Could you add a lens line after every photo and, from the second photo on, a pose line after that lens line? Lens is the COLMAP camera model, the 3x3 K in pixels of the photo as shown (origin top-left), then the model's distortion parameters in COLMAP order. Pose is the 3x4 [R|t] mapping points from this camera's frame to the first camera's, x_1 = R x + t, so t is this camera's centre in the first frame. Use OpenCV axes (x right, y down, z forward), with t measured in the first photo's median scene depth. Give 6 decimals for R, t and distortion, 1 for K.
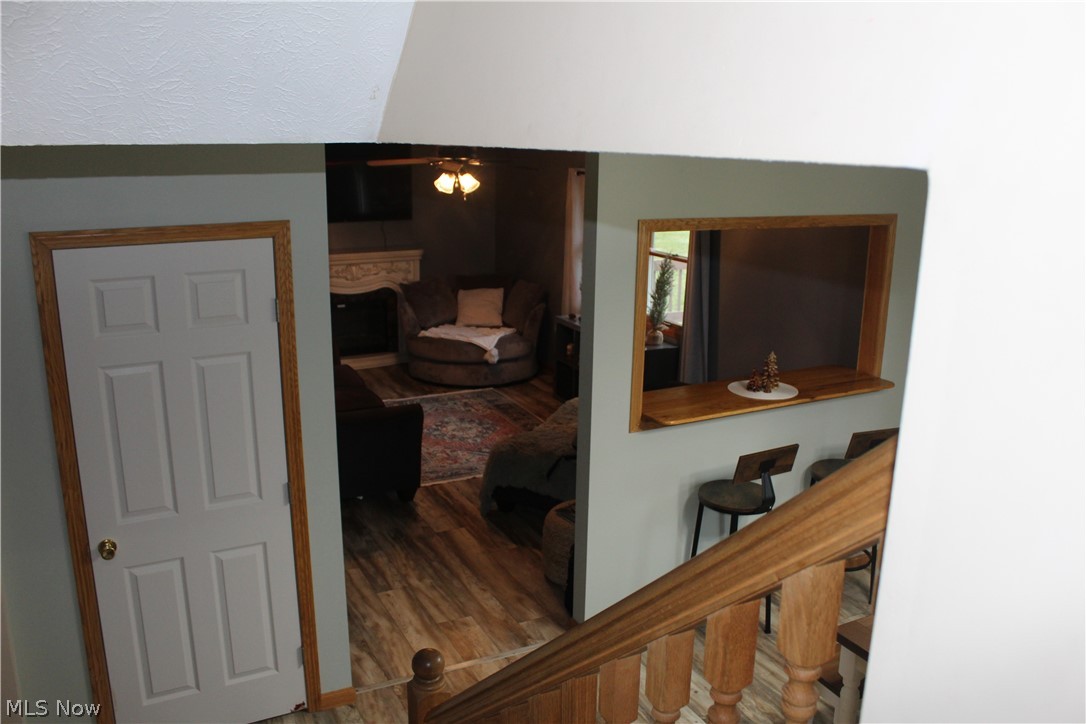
lens RADIAL K [[902.8, 0, 543.0], [0, 902.8, 362.0], [0, 0, 1]] dist [-0.163514, 0.137012]
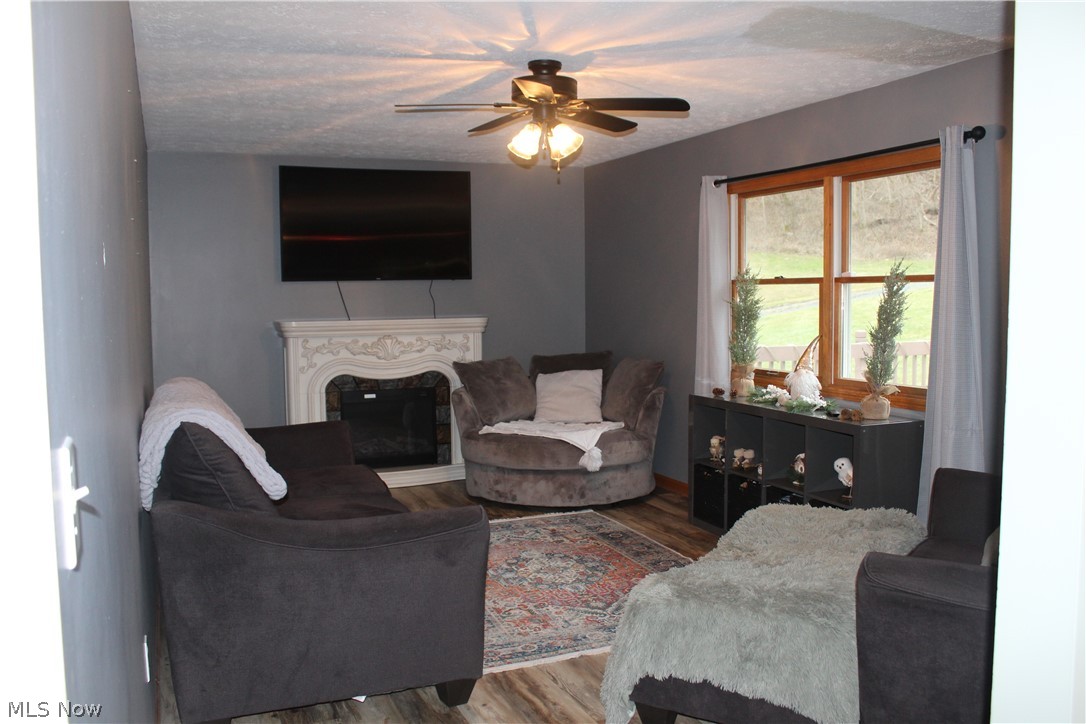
lens RADIAL K [[902.8, 0, 543.0], [0, 902.8, 362.0], [0, 0, 1]] dist [-0.163514, 0.137012]
pose [[0.997580, -0.018047, -0.067142, -0.048051], [0.006097, 0.984712, -0.174083, 0.038038], [0.069258, 0.173253, 0.982439, 0.351994]]
